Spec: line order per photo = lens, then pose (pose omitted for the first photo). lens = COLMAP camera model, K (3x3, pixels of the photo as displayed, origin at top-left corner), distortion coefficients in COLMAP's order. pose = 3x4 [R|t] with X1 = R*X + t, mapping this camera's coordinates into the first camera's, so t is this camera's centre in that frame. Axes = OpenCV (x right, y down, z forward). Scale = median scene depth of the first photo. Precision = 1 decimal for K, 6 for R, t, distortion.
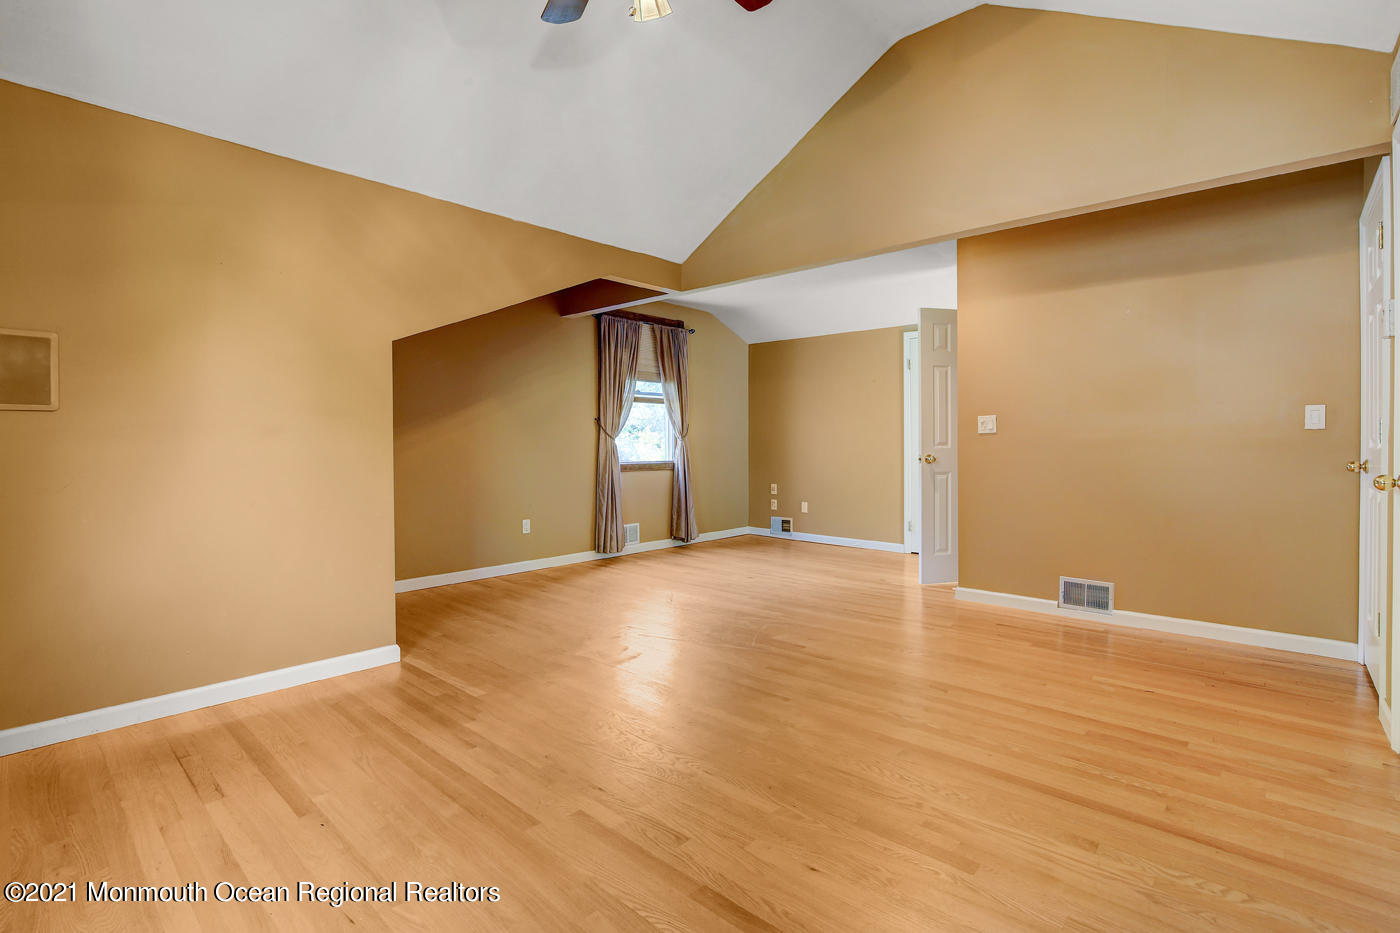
lens RADIAL K [[649.8, 0, 700.2], [0, 649.8, 457.7], [0, 0, 1]] dist [0.000836, -0.000382]
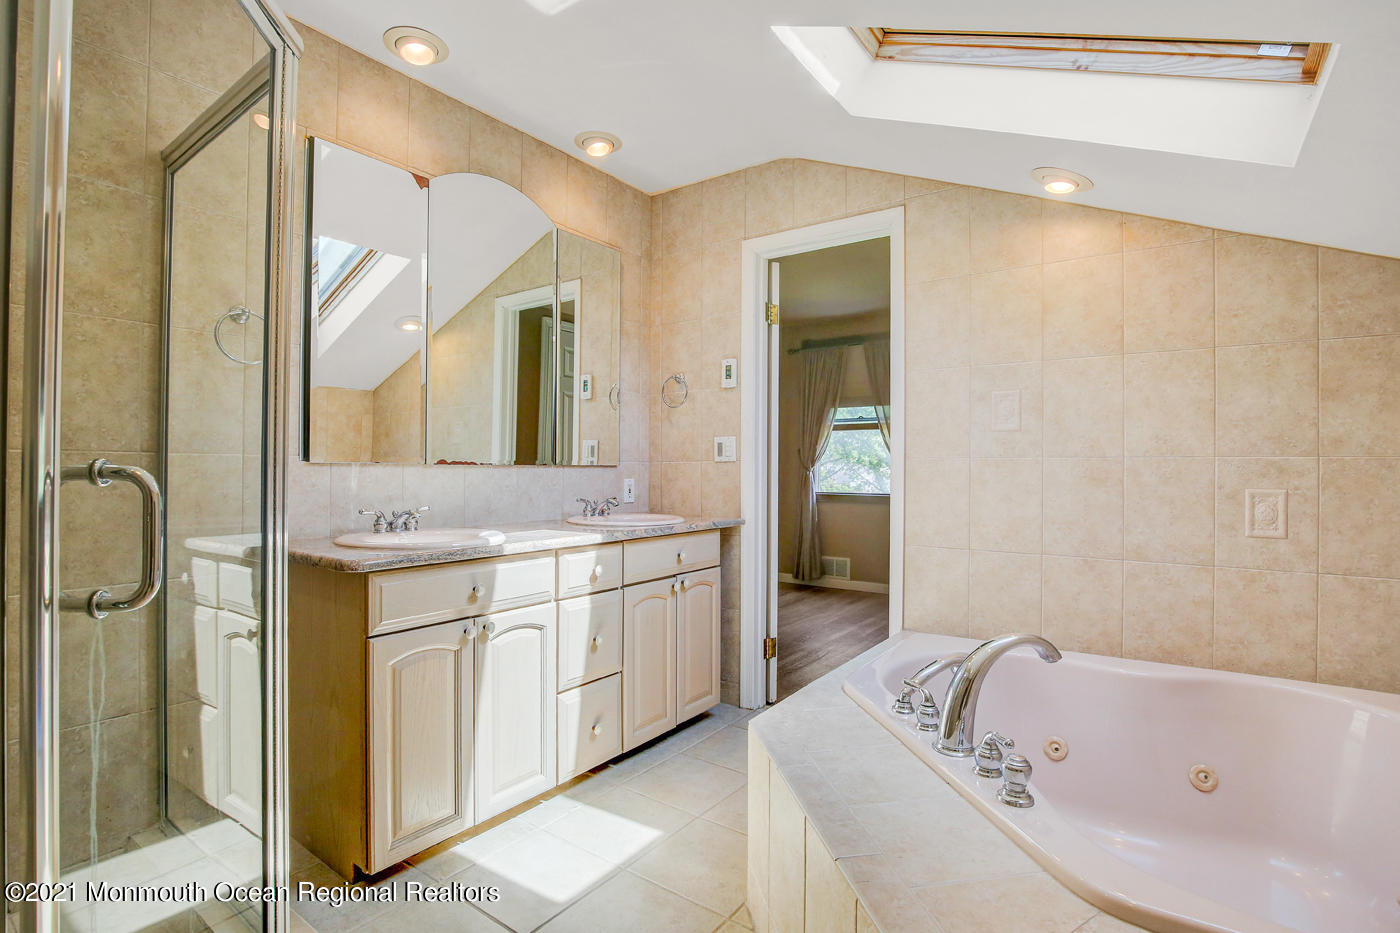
lens RADIAL K [[649.8, 0, 700.2], [0, 649.8, 468.4], [0, 0, 1]] dist [0.000836, -0.000382]
pose [[0.106436, -0.004431, -0.994310, 0.839570], [-0.021638, 0.999743, -0.006771, -0.019140], [0.994084, 0.022236, 0.106313, 0.698214]]
